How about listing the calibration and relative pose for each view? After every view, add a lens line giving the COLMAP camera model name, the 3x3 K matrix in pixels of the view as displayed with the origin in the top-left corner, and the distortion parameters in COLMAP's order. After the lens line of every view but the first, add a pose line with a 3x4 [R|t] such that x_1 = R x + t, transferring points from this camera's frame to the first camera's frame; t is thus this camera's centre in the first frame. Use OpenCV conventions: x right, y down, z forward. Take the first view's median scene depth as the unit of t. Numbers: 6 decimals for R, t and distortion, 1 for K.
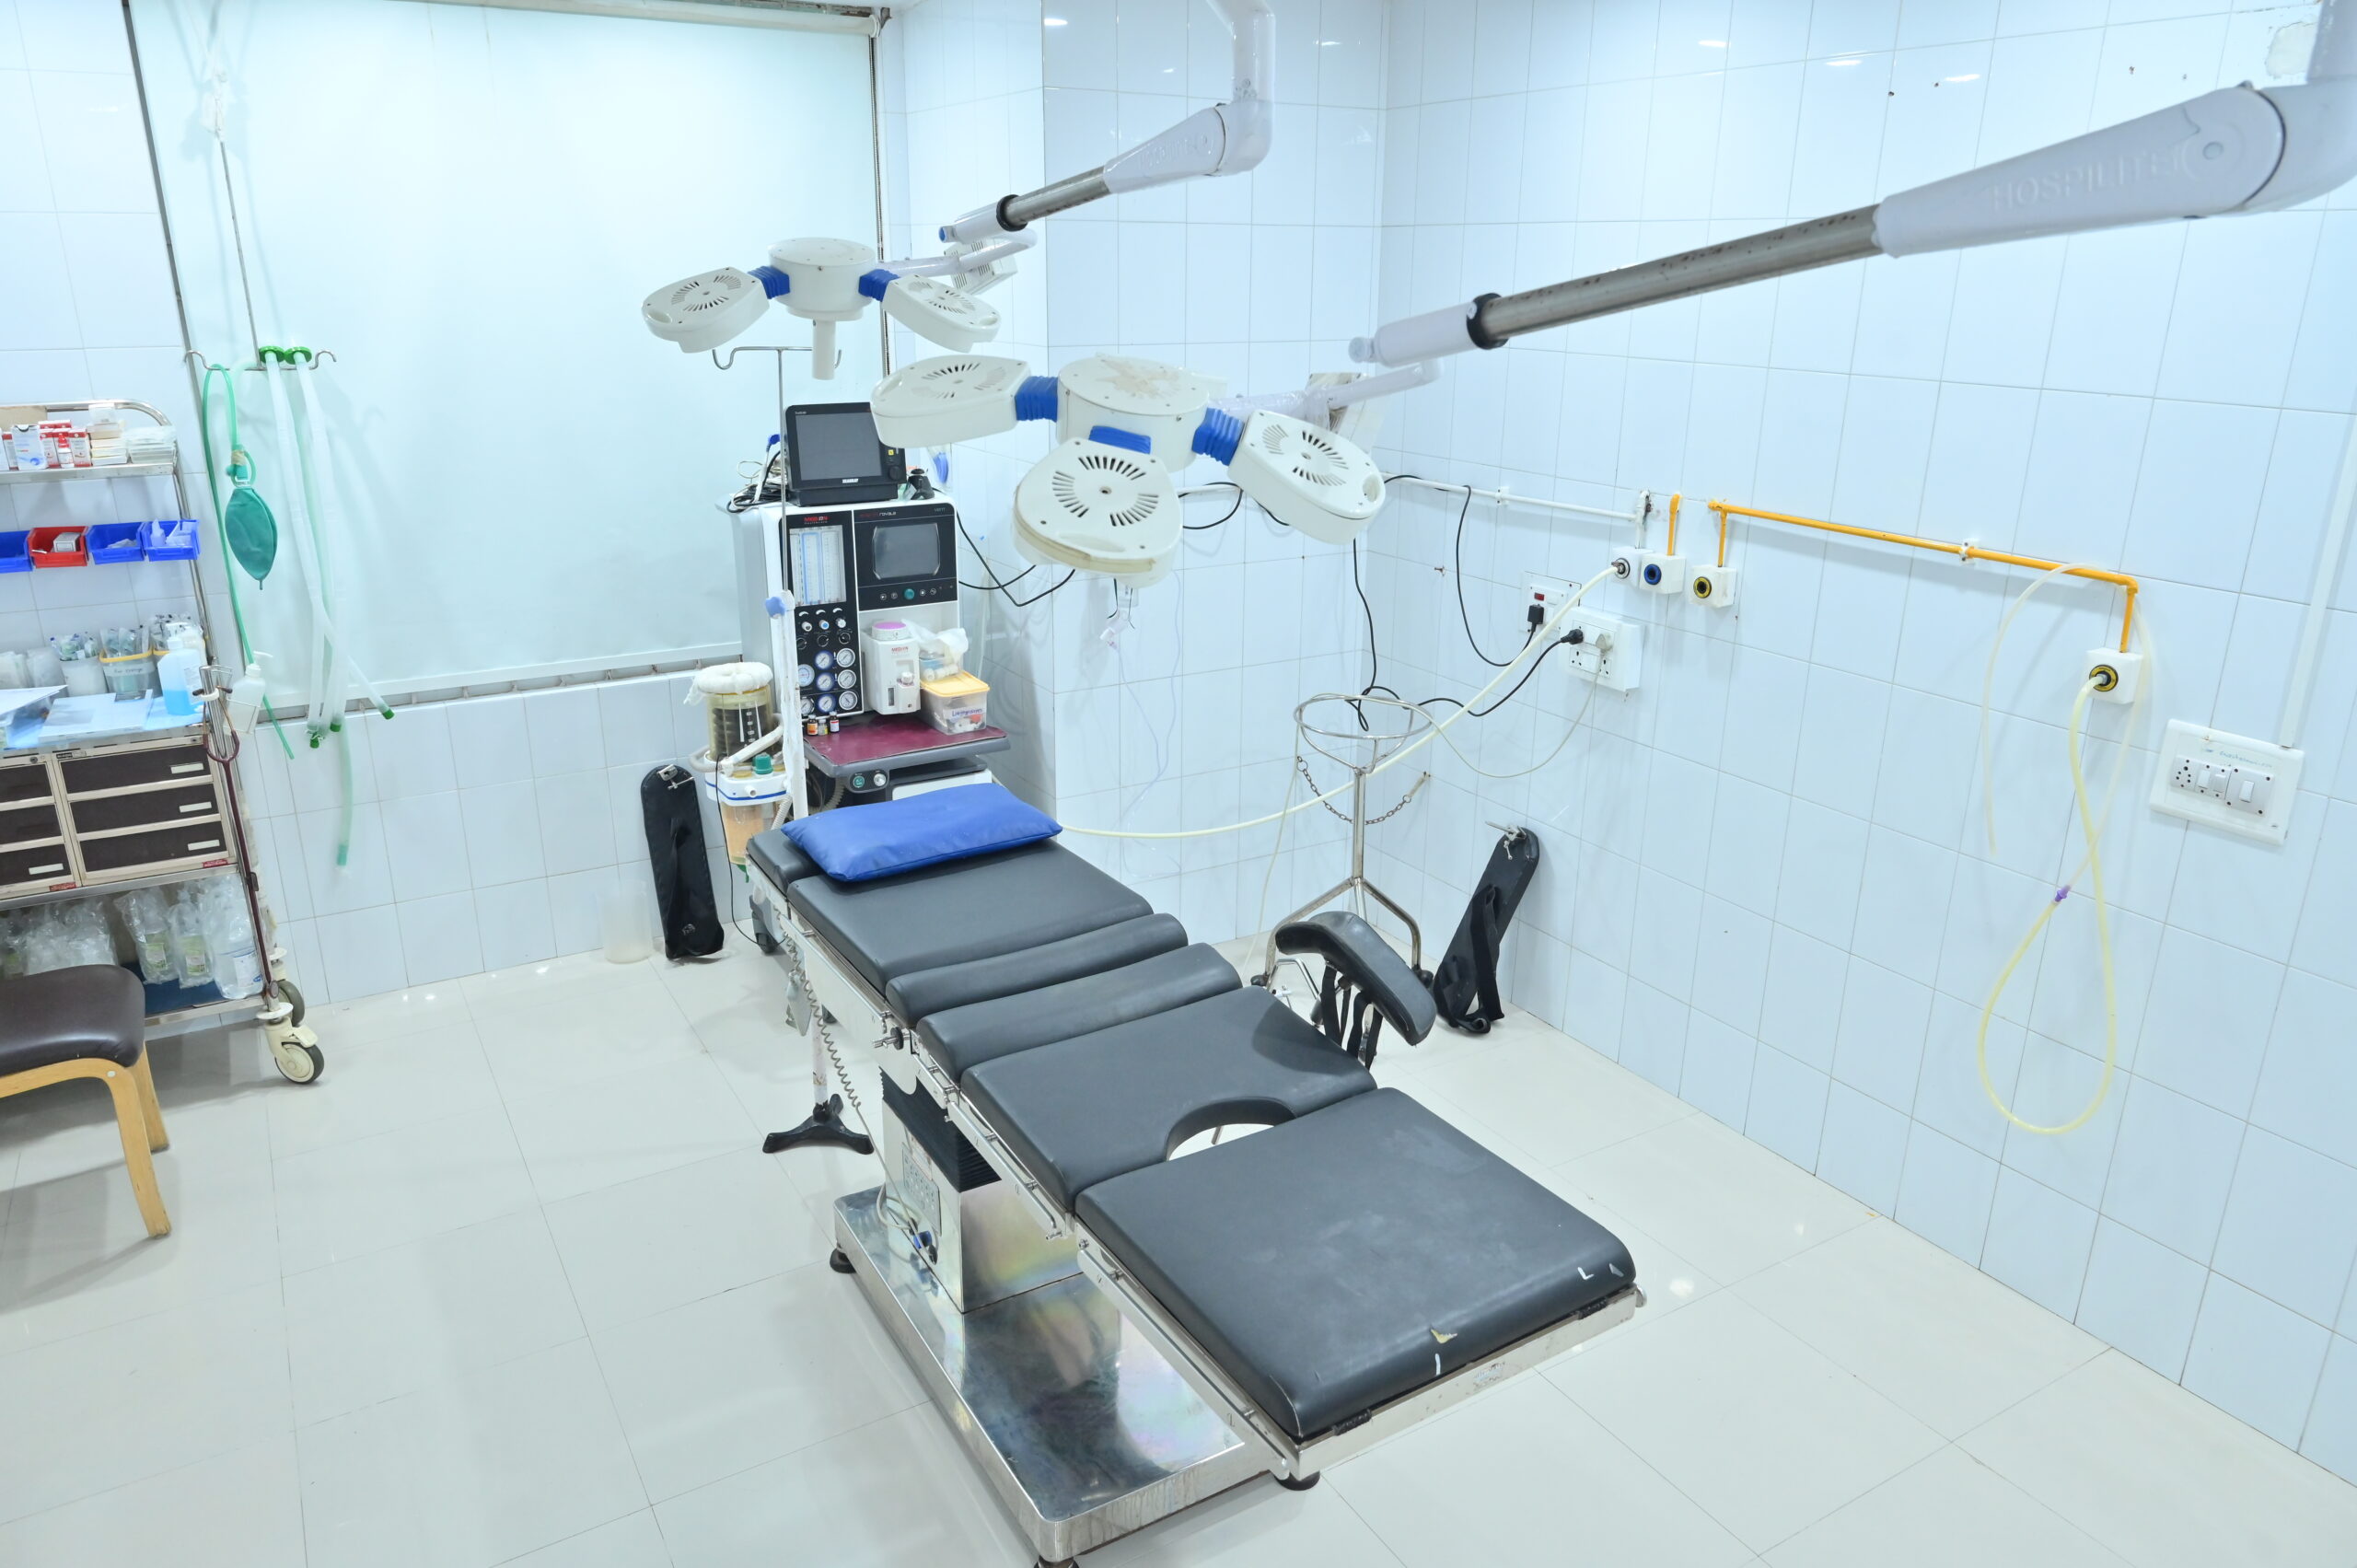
lens RADIAL K [[1562.7, 0, 1178.9], [0, 1562.7, 776.1], [0, 0, 1]] dist [-0.009532, 0.003810]
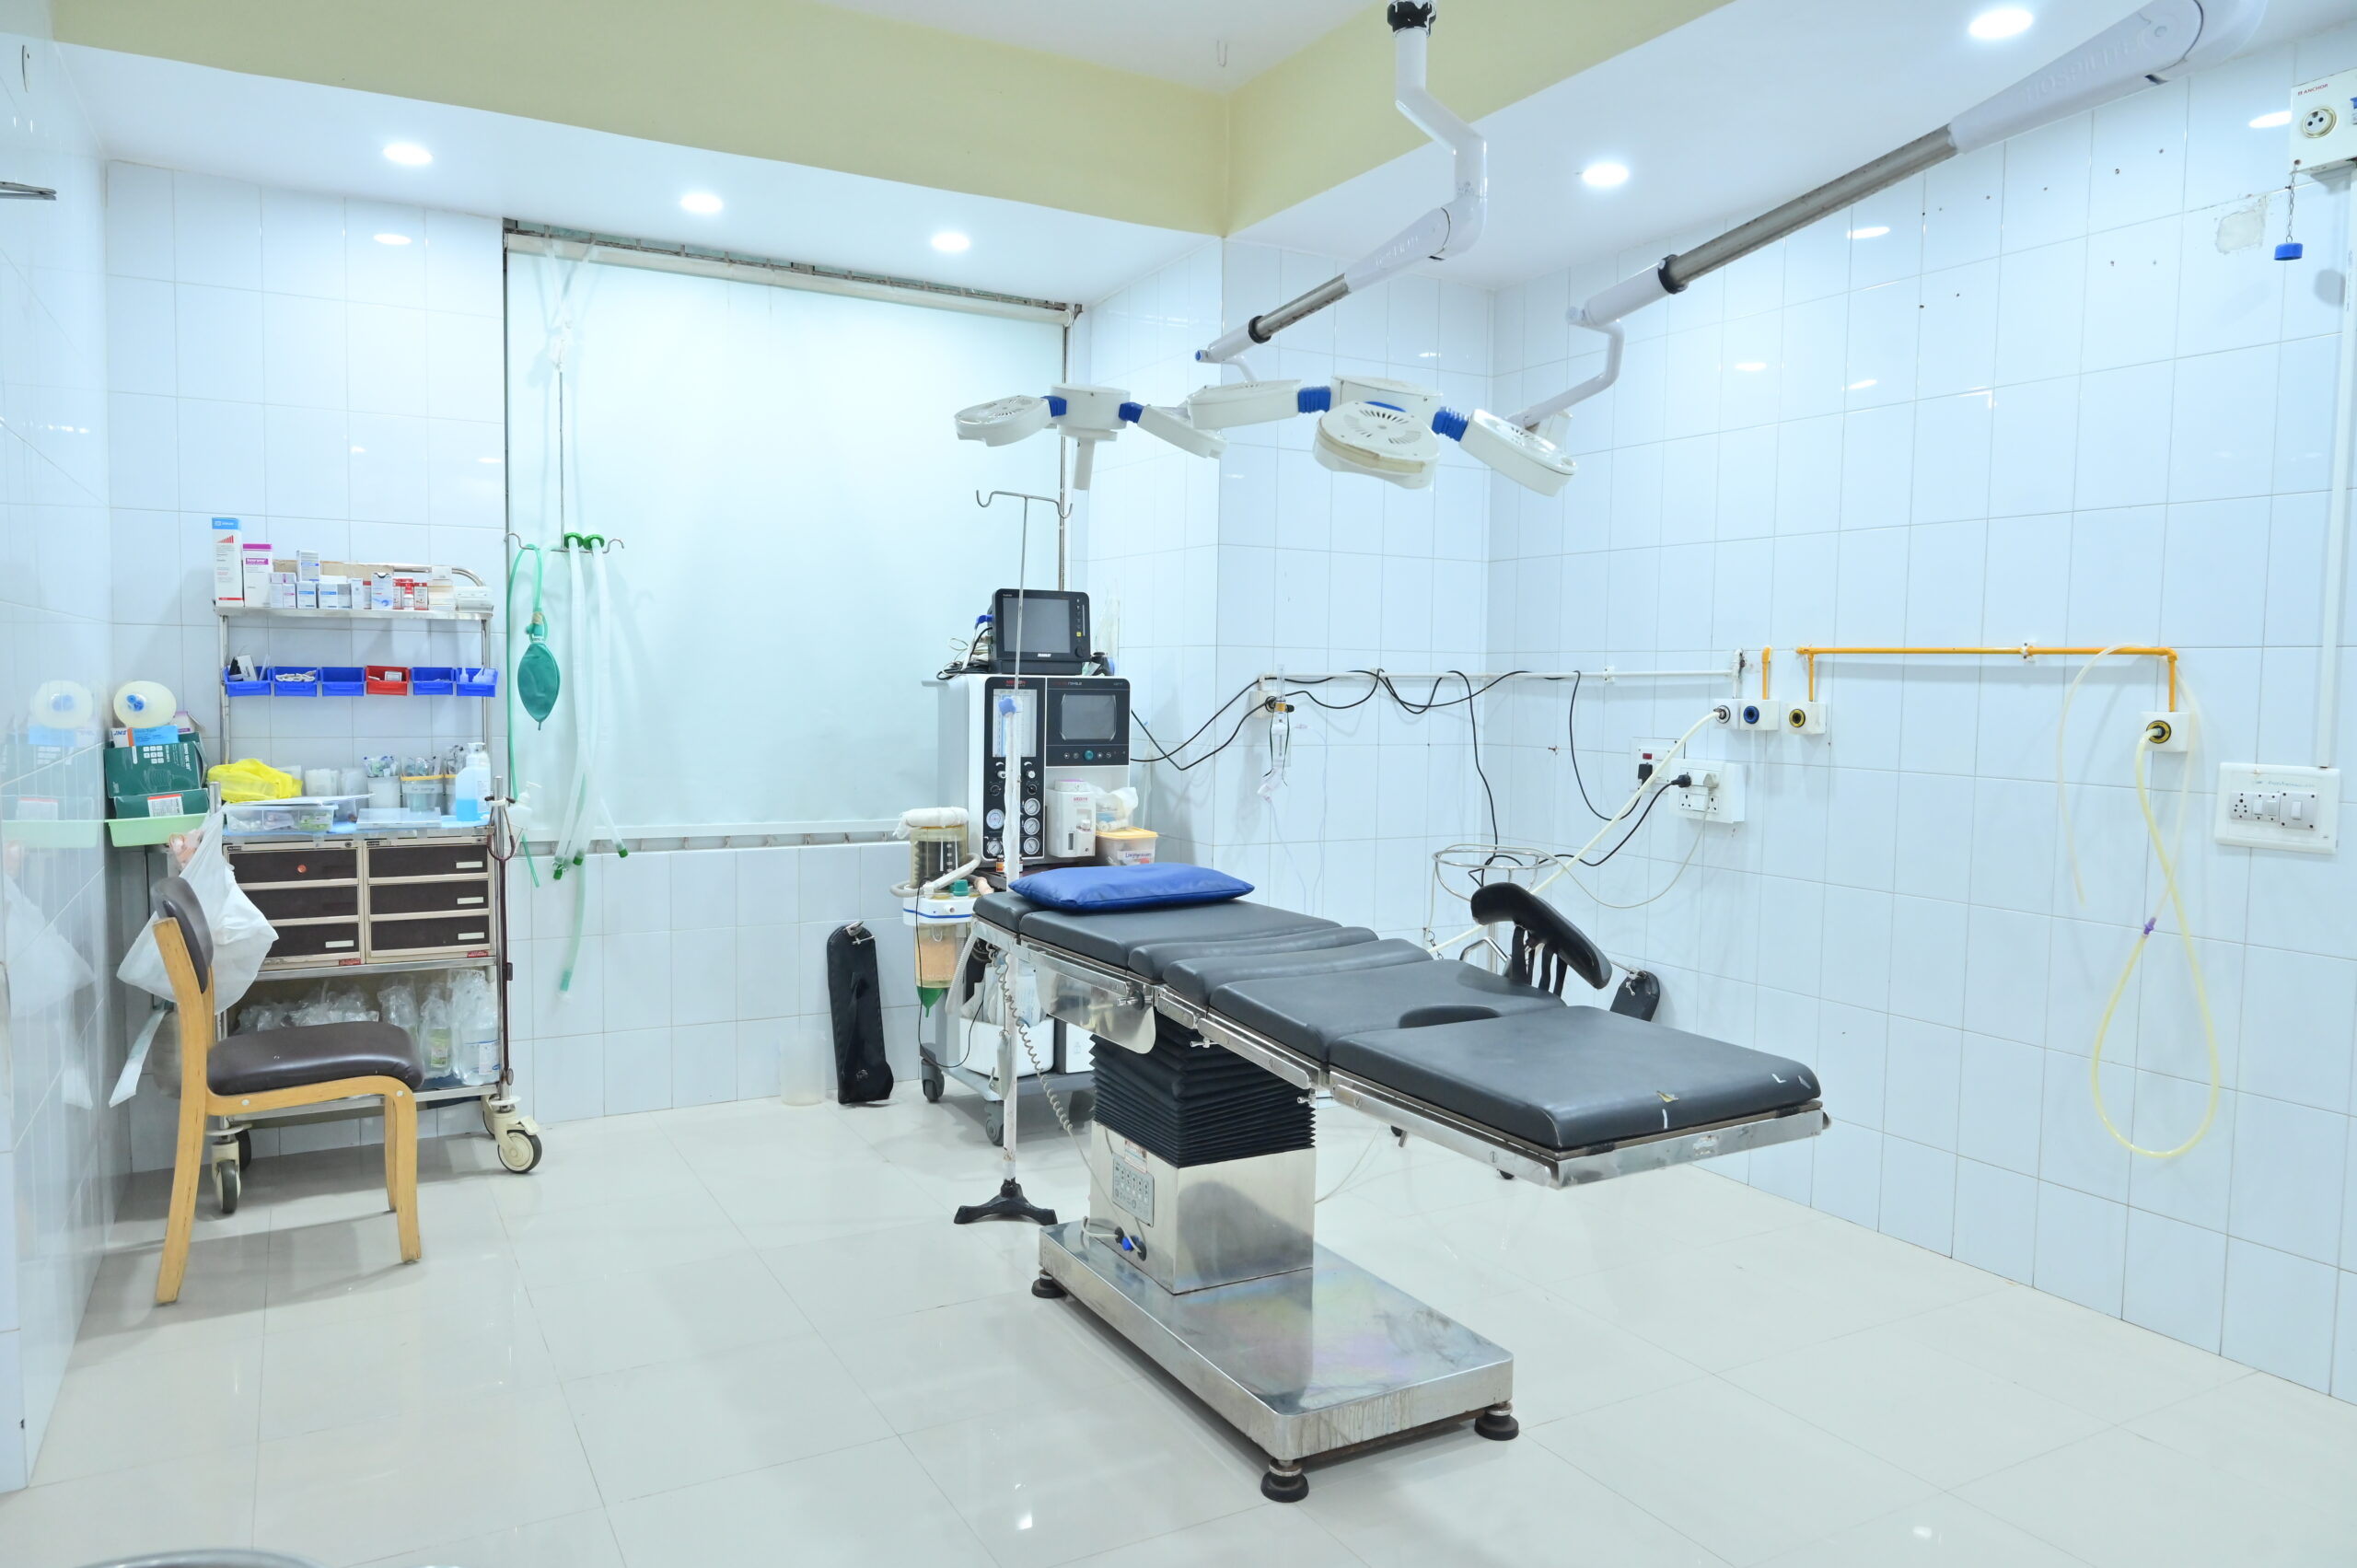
lens RADIAL K [[1572.6, 0, 1178.5], [0, 1572.6, 784.0], [0, 0, 1]] dist [-0.003596, -0.002164]
pose [[0.999634, 0.010029, -0.025128, -0.087515], [-0.016135, 0.966514, -0.256106, 0.219999], [0.021718, 0.256418, 0.966322, -0.113807]]
